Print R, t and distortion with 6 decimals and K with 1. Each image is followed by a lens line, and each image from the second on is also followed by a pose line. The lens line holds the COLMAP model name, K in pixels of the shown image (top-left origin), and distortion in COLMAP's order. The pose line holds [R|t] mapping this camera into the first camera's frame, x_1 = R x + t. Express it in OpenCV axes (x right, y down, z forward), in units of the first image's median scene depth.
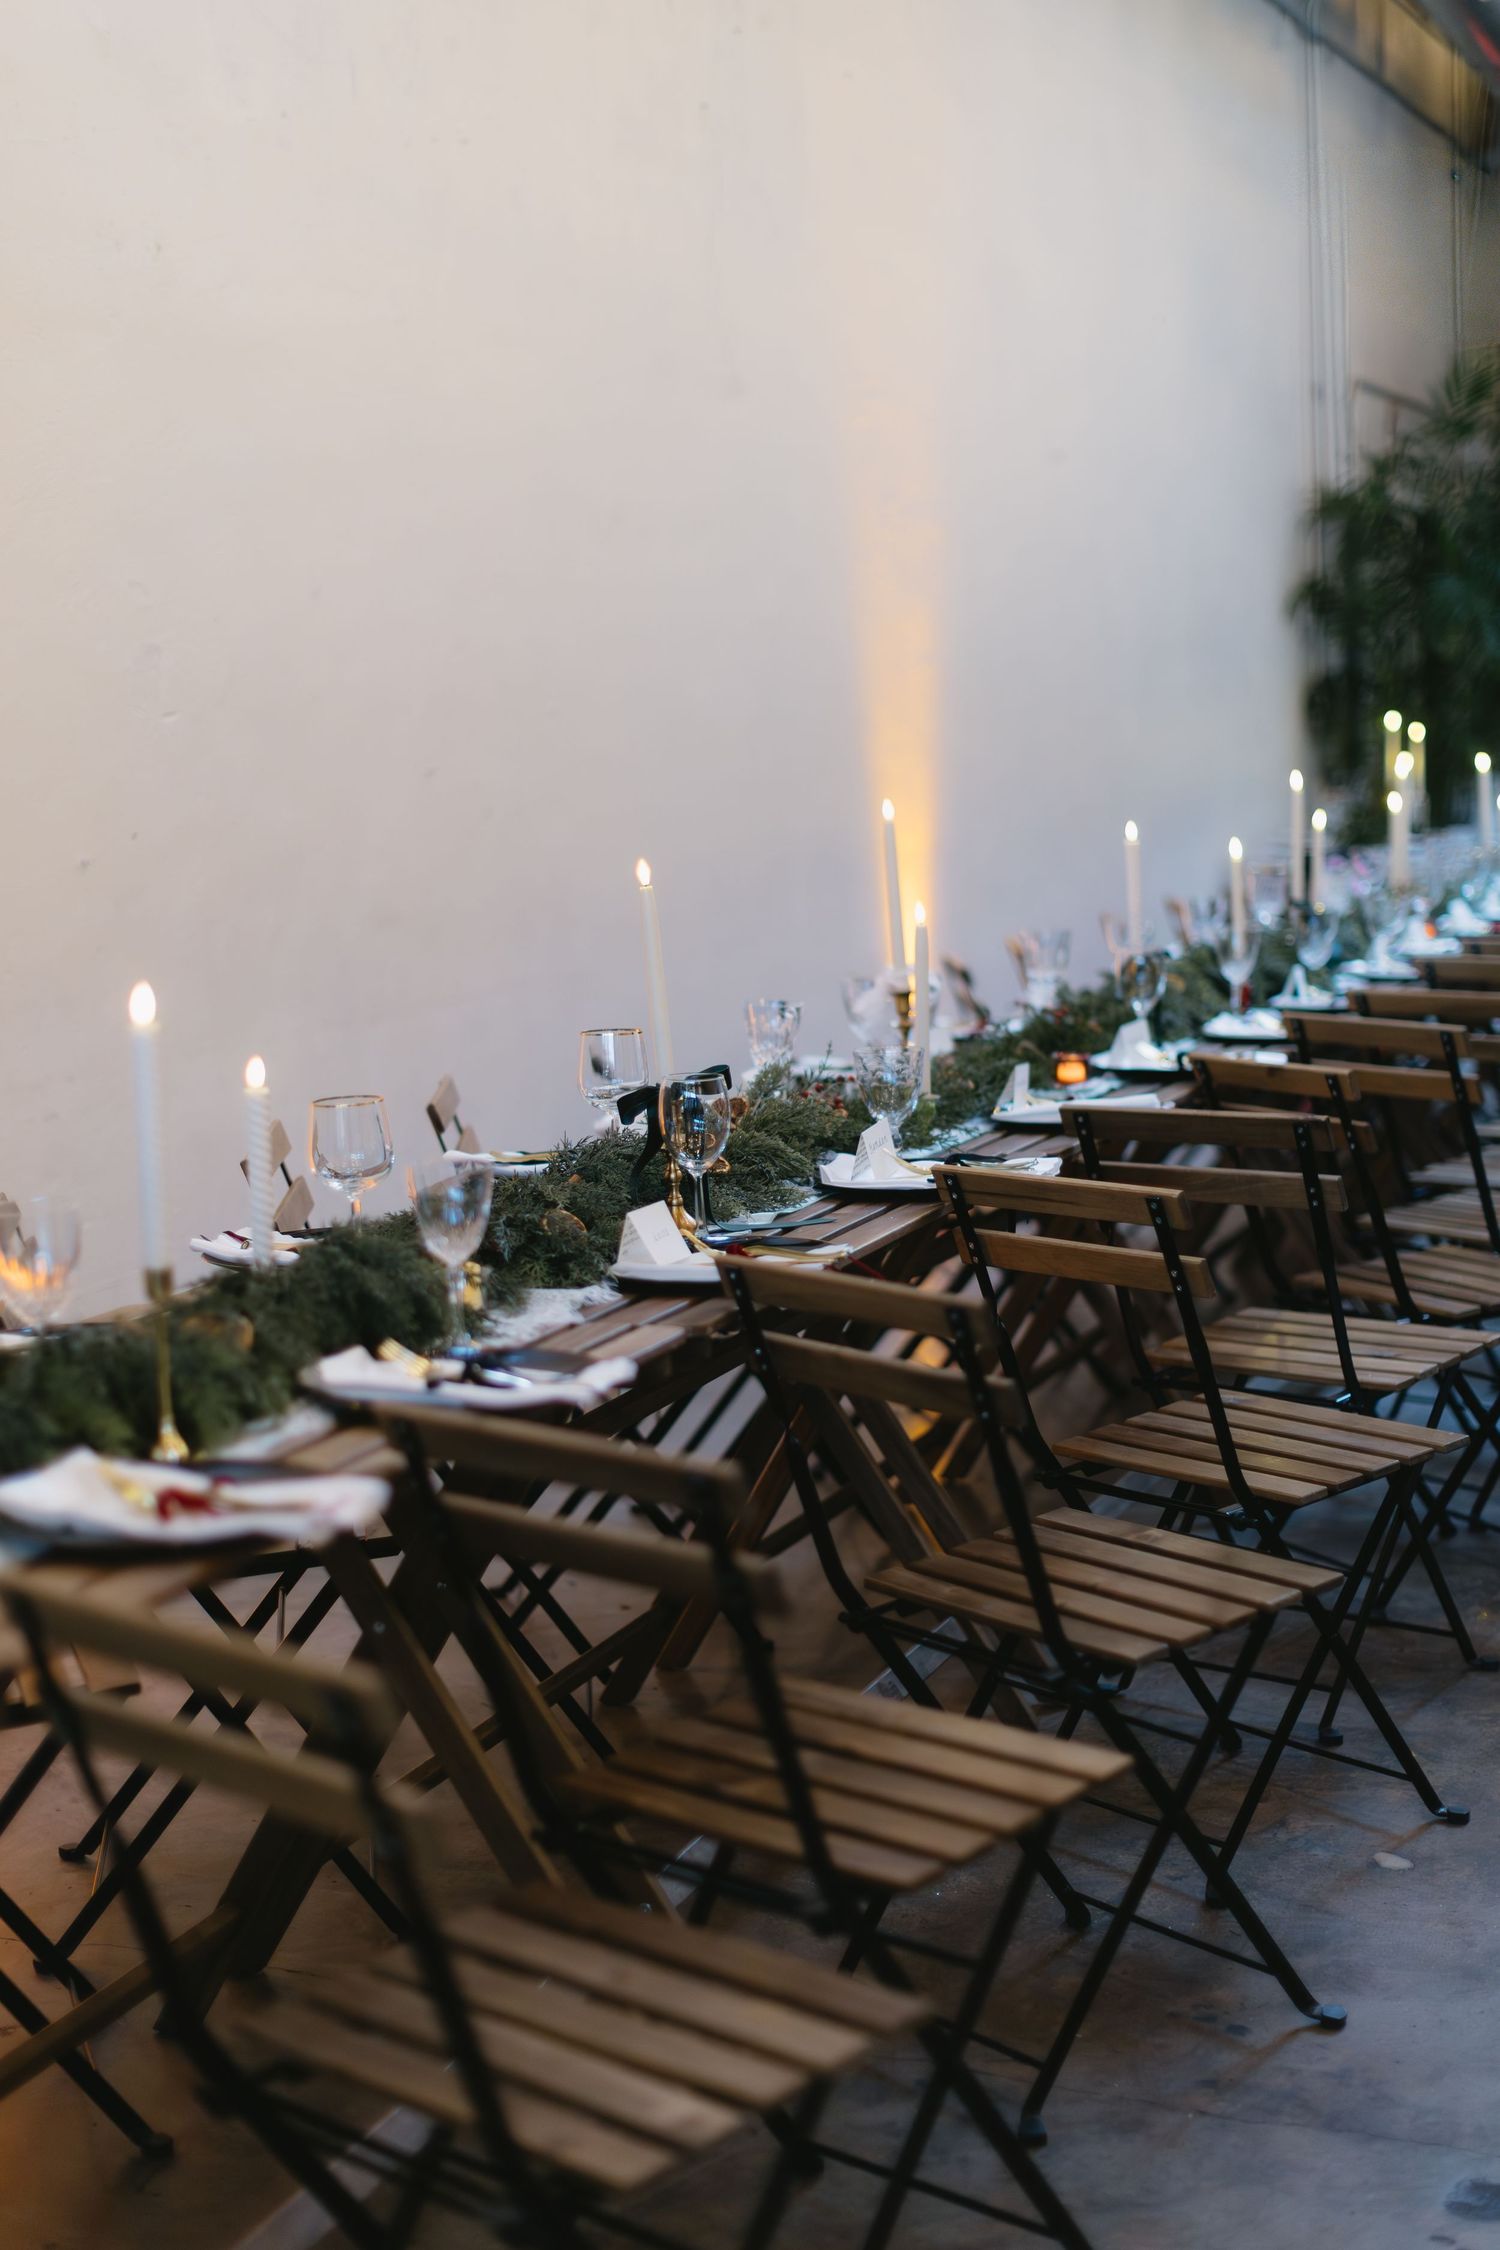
lens RADIAL K [[3275.5, 0, 750.0], [0, 3275.5, 1125.0], [0, 0, 1]] dist [-0.003779, 0.116632]
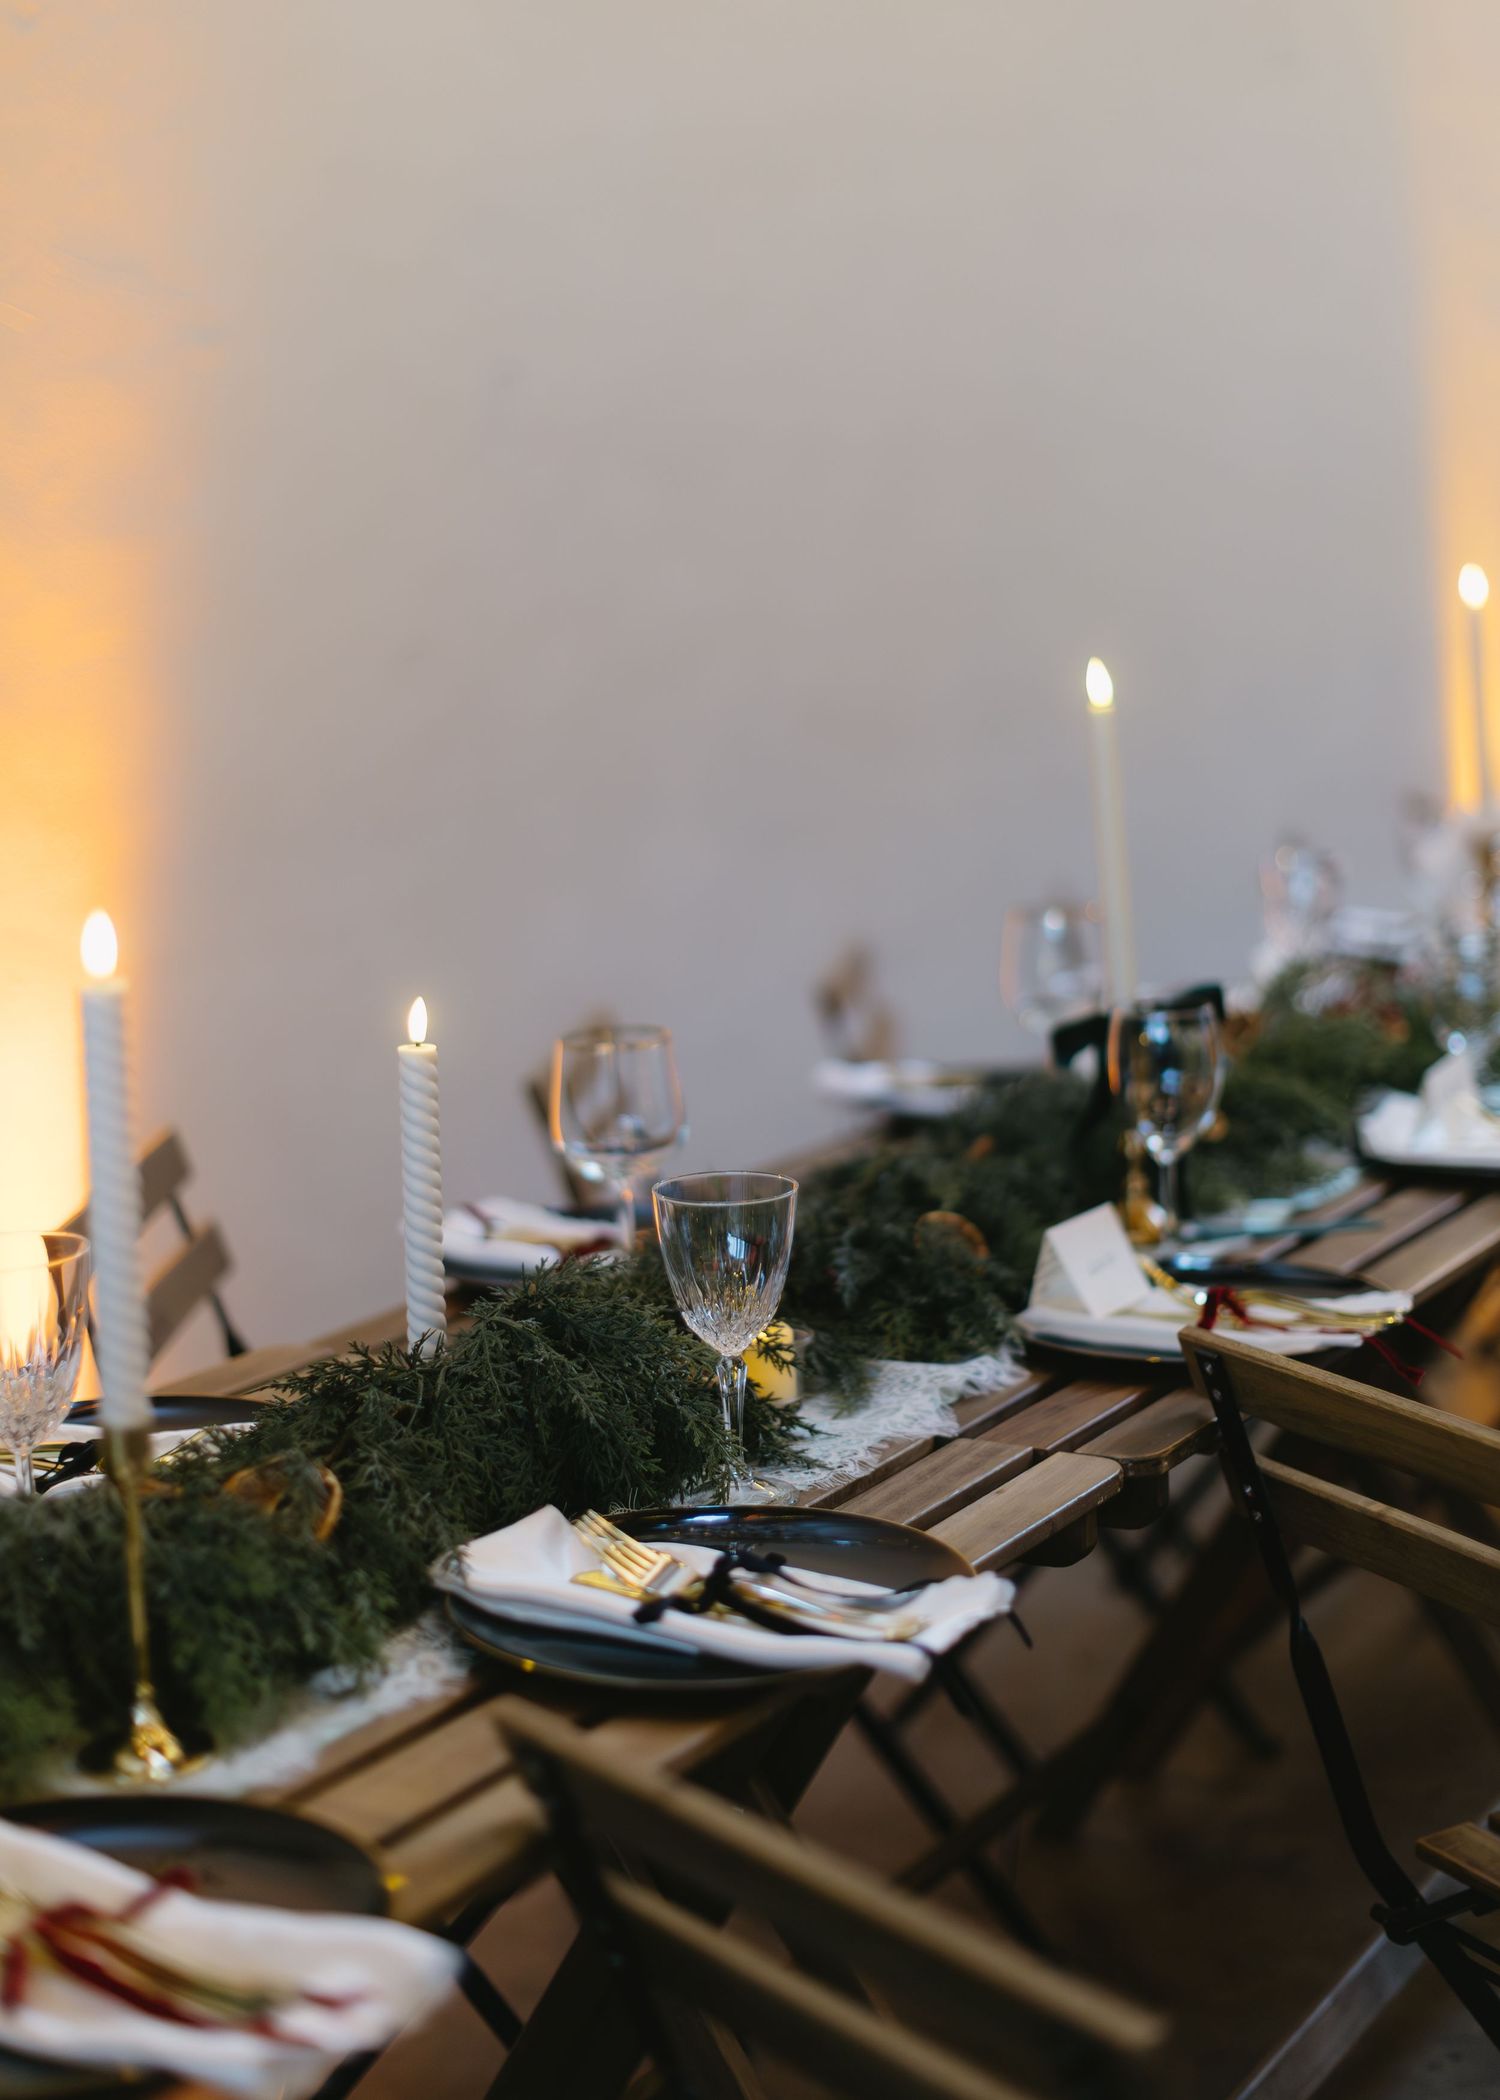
lens RADIAL K [[3391.4, 0, 750.0], [0, 3391.4, 1050.0], [0, 0, 1]] dist [0.009760, 0.062801]
pose [[0.987348, 0.023291, -0.156851, 0.007493], [-0.016893, 0.998975, 0.042001, -0.034244], [0.157669, -0.038820, 0.986729, 0.357050]]
